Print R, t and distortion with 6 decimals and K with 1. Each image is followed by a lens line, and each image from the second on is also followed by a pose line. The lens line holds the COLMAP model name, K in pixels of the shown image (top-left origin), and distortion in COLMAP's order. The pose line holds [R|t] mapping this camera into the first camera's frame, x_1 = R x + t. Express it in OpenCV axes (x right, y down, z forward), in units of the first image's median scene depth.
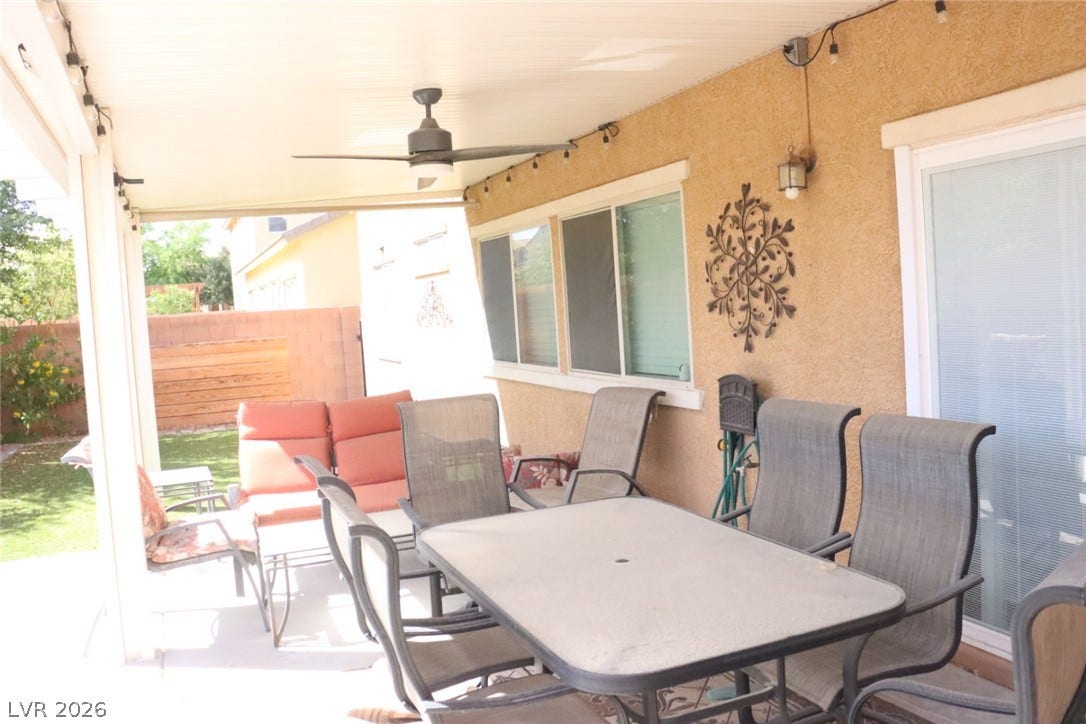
lens RADIAL K [[940.7, 0, 543.0], [0, 940.7, 362.0], [0, 0, 1]] dist [-0.160972, 0.184077]
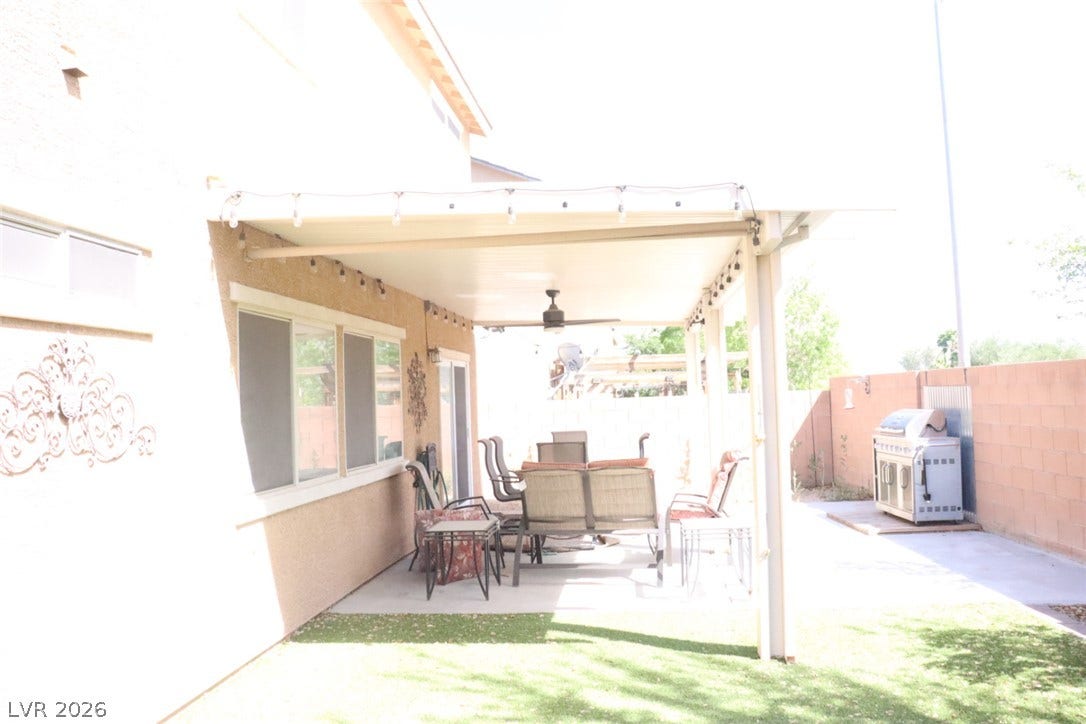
lens RADIAL K [[910.0, 0, 543.0], [0, 910.0, 362.0], [0, 0, 1]] dist [-0.180756, 0.172679]
pose [[-0.875951, 0.111413, 0.469358, -0.965930], [0.121472, 0.992555, -0.008905, -0.115506], [-0.466856, 0.049213, -0.882963, 2.624244]]
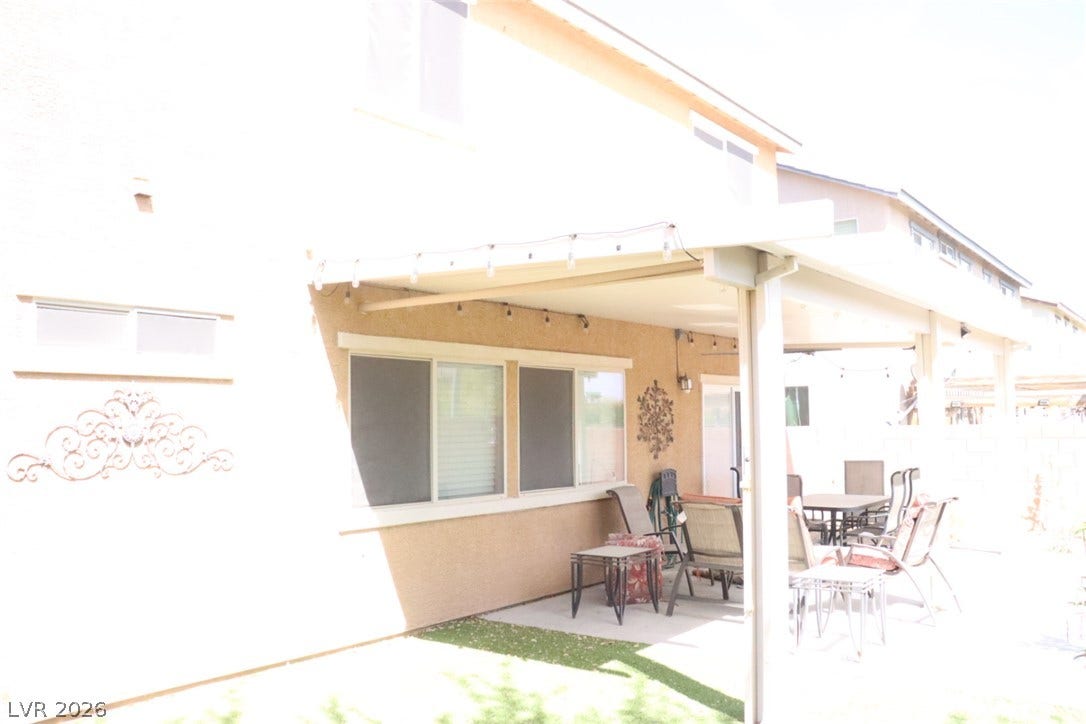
lens RADIAL K [[910.0, 0, 543.0], [0, 910.0, 362.0], [0, 0, 1]] dist [-0.180756, 0.172679]
pose [[-0.507704, 0.125100, 0.852401, -1.424191], [0.100570, 0.991243, -0.085576, -0.079032], [-0.855642, 0.042278, -0.515839, 2.274248]]
